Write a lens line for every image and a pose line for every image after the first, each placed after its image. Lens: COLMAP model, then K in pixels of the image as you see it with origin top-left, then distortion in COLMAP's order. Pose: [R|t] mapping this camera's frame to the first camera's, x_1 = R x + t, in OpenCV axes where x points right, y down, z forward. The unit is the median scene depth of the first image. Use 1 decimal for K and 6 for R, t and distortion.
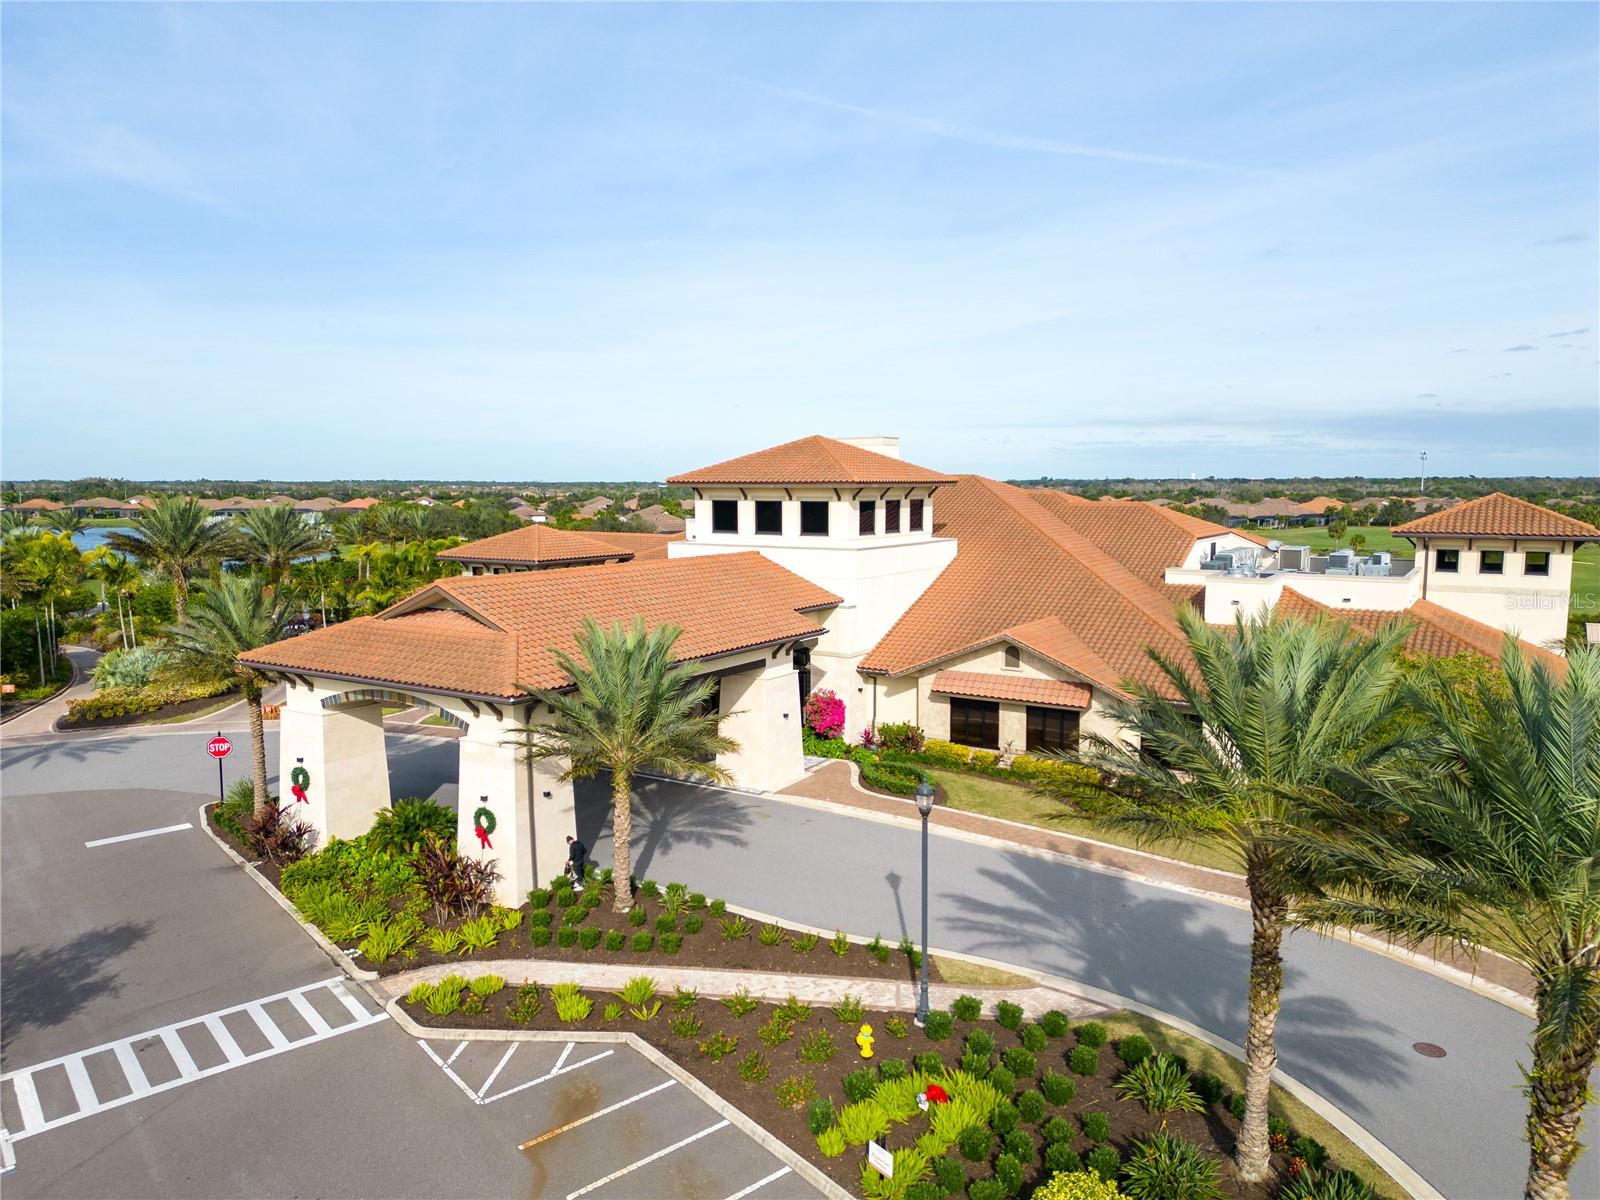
lens RADIAL K [[1126.9, 0, 793.6], [0, 1126.9, 602.5], [0, 0, 1]] dist [0.071512, -0.067162]
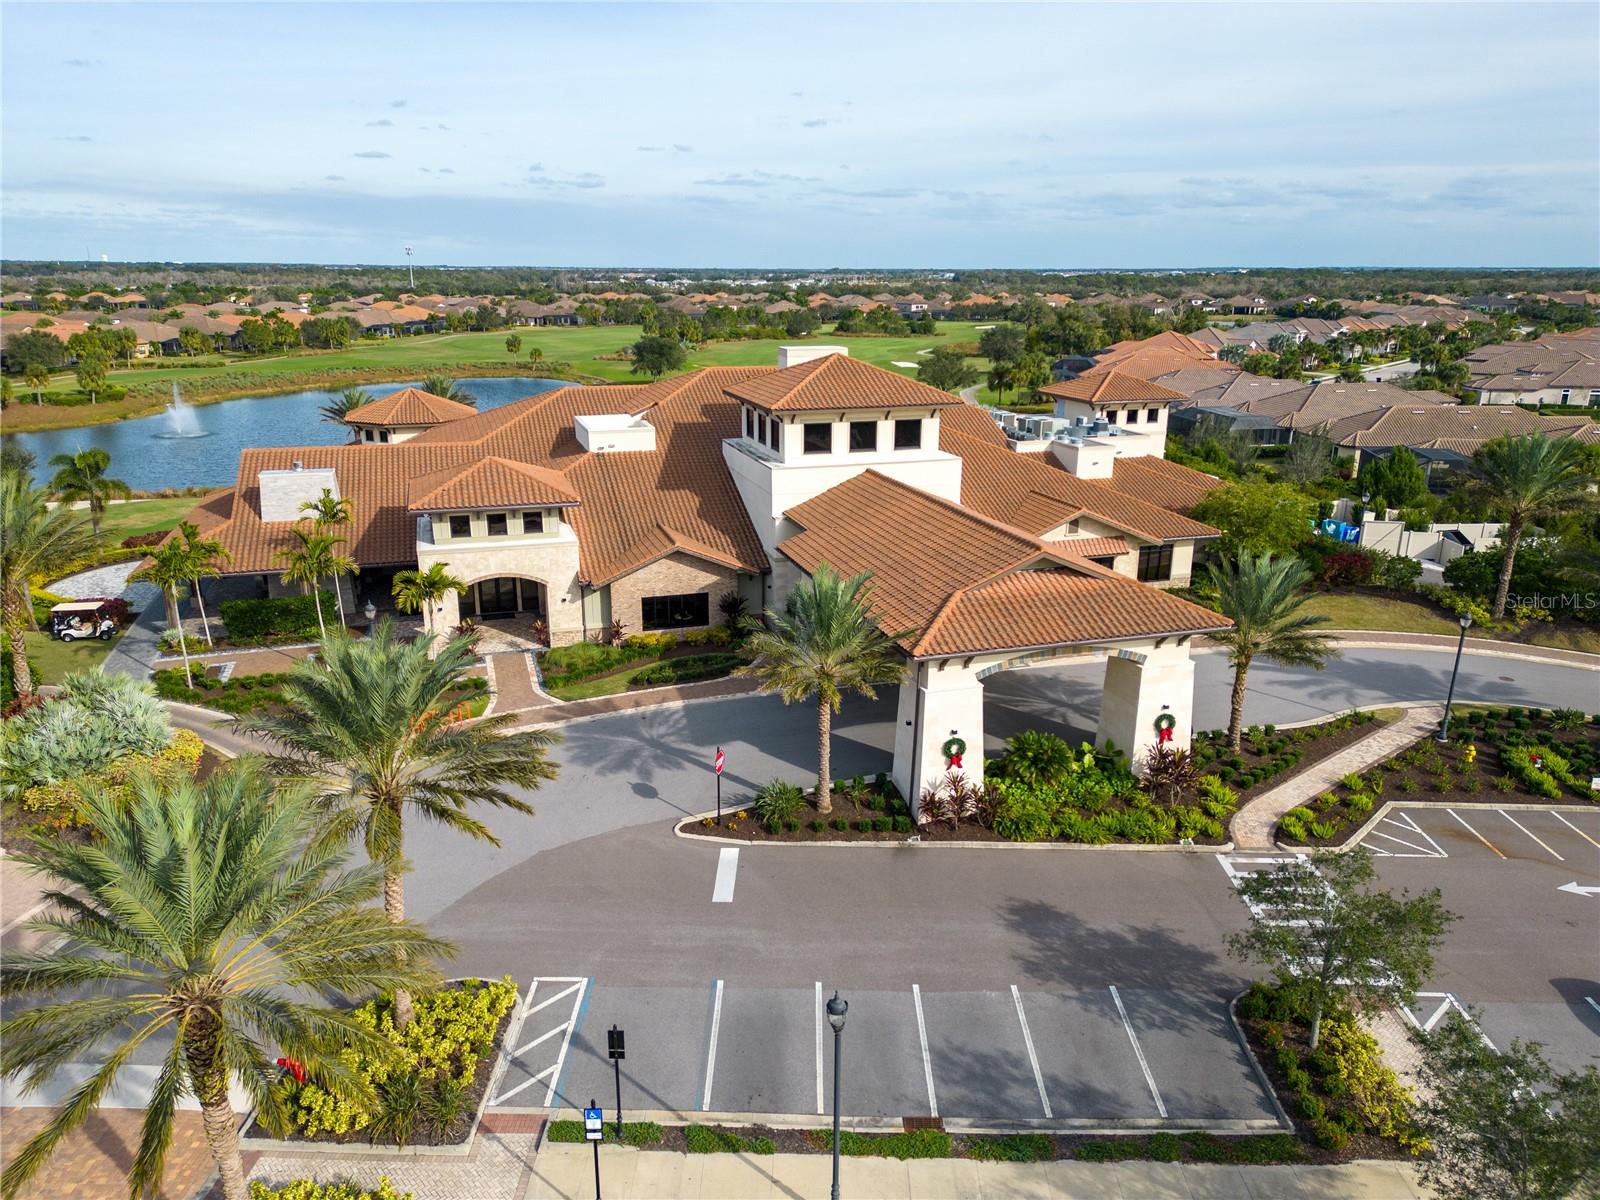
lens RADIAL K [[1126.9, 0, 814.2], [0, 1126.9, 610.1], [0, 0, 1]] dist [0.071512, -0.067162]
pose [[0.638511, -0.219102, 0.737766, -1.239990], [0.077333, 0.972033, 0.221745, -0.215718], [-0.765718, -0.084533, 0.637597, 0.413536]]
